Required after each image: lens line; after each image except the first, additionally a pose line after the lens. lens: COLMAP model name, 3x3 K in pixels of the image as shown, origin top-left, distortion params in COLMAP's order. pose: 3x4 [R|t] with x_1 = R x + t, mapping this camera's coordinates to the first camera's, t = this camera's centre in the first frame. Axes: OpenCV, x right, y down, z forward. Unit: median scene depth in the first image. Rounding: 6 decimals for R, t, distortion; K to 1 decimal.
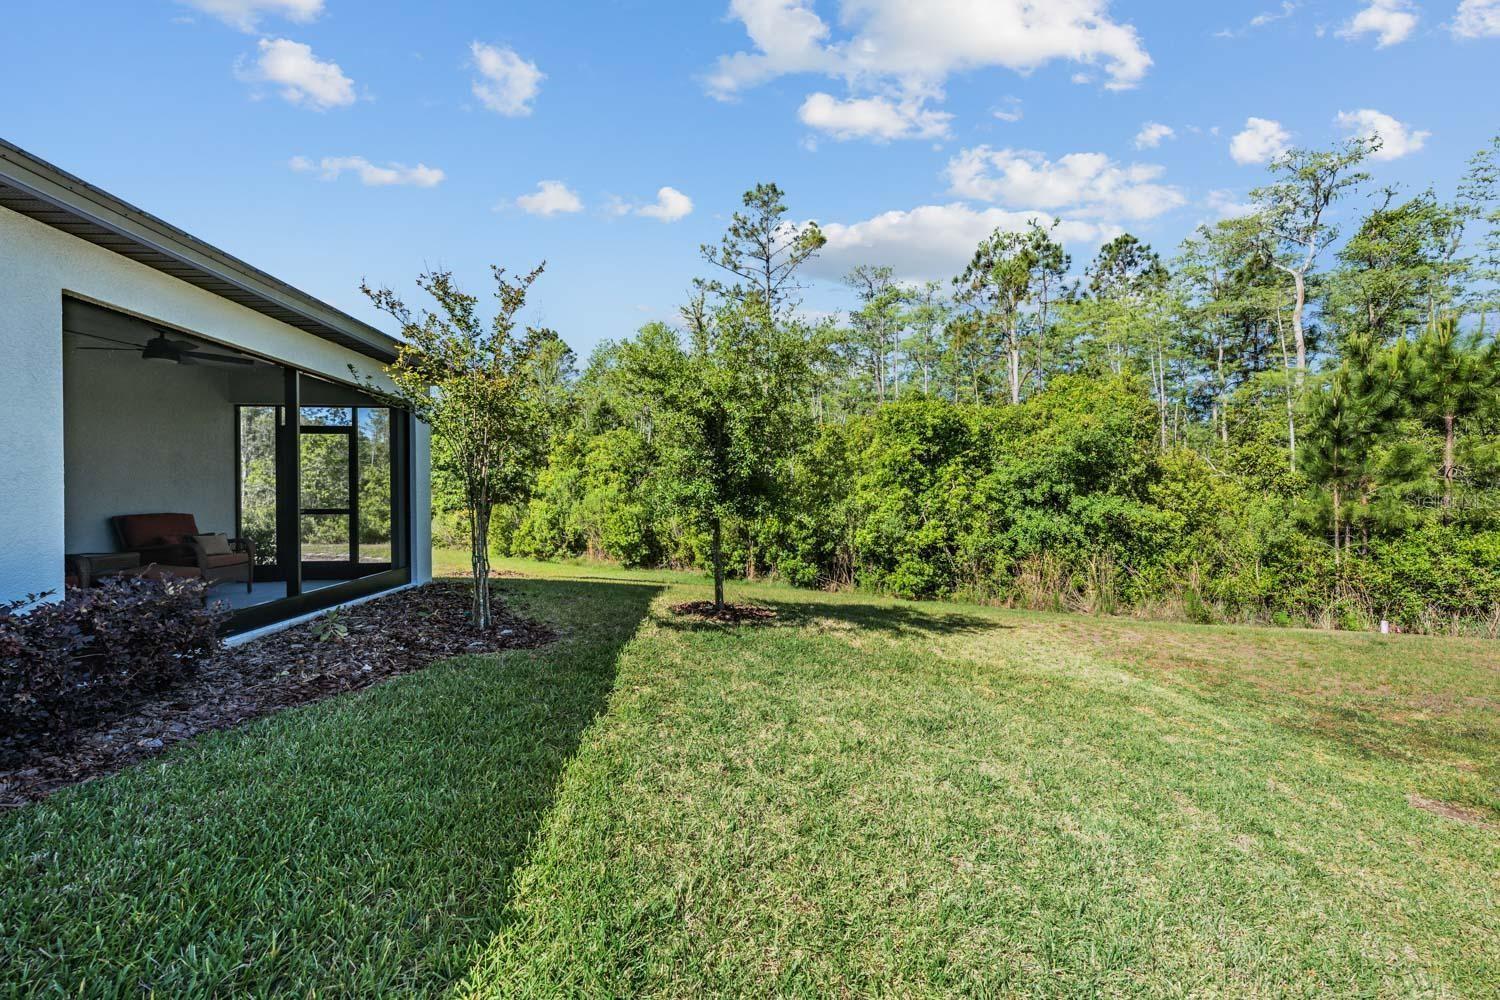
lens RADIAL K [[570.6, 0, 750.0], [0, 570.6, 500.0], [0, 0, 1]] dist [0.022142, 0.000046]
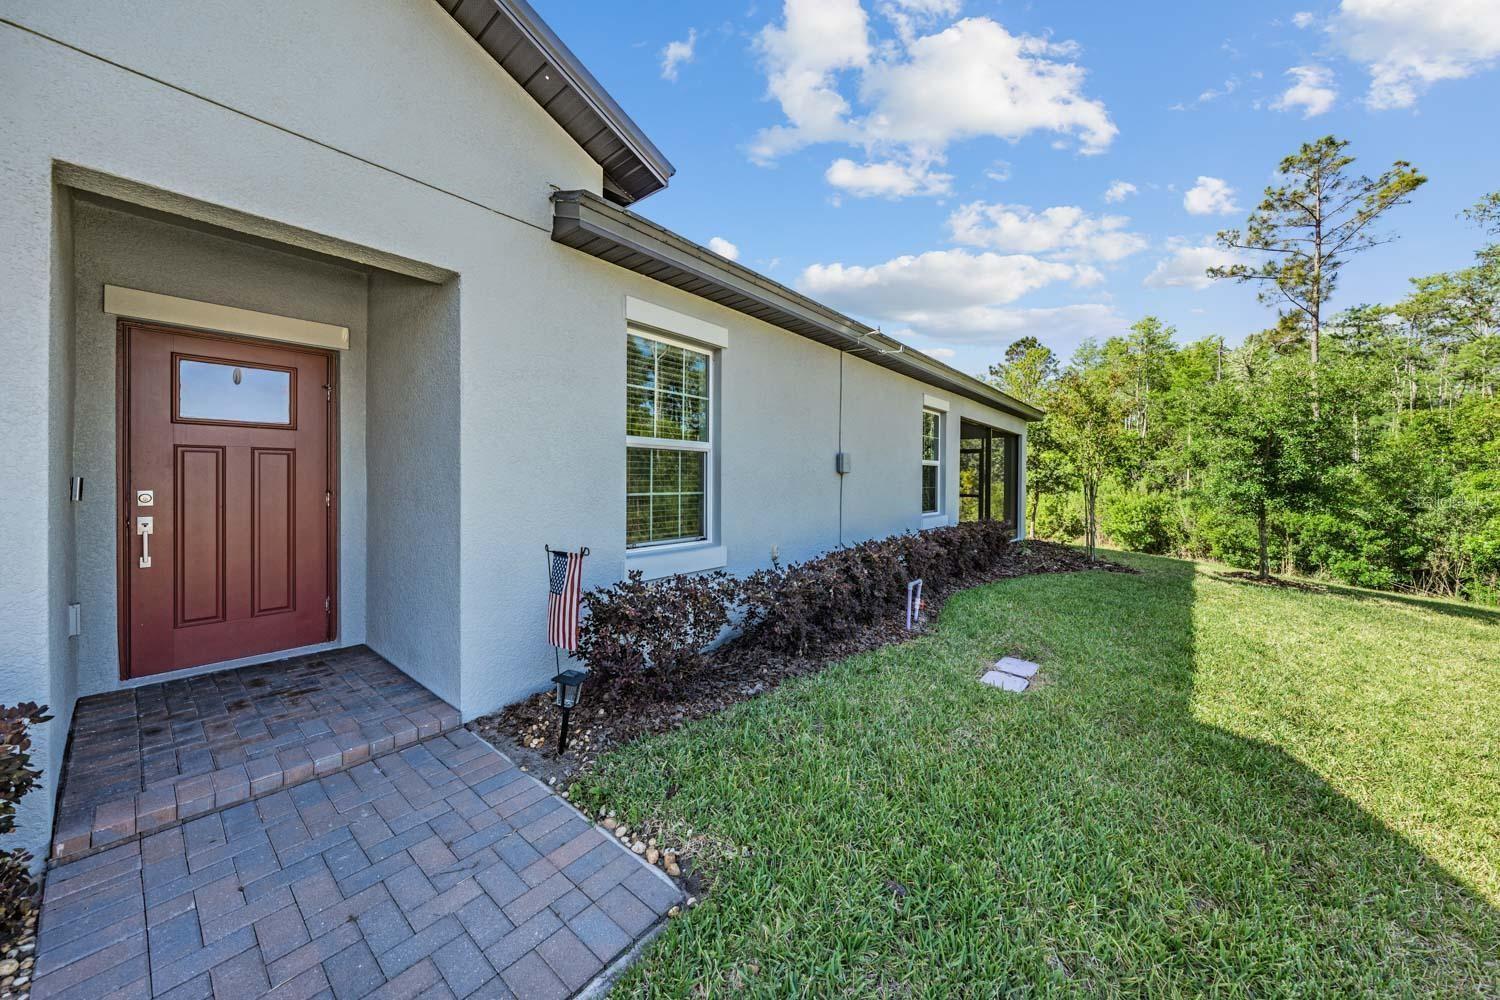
lens RADIAL K [[521.2, 0, 753.6], [0, 521.2, 482.2], [0, 0, 1]] dist [-0.000328, 0.000183]
pose [[0.705392, 0.013352, -0.708692, -0.013614], [-0.022014, 0.999753, -0.003076, -0.001184], [0.708476, 0.017771, 0.705511, -0.277956]]
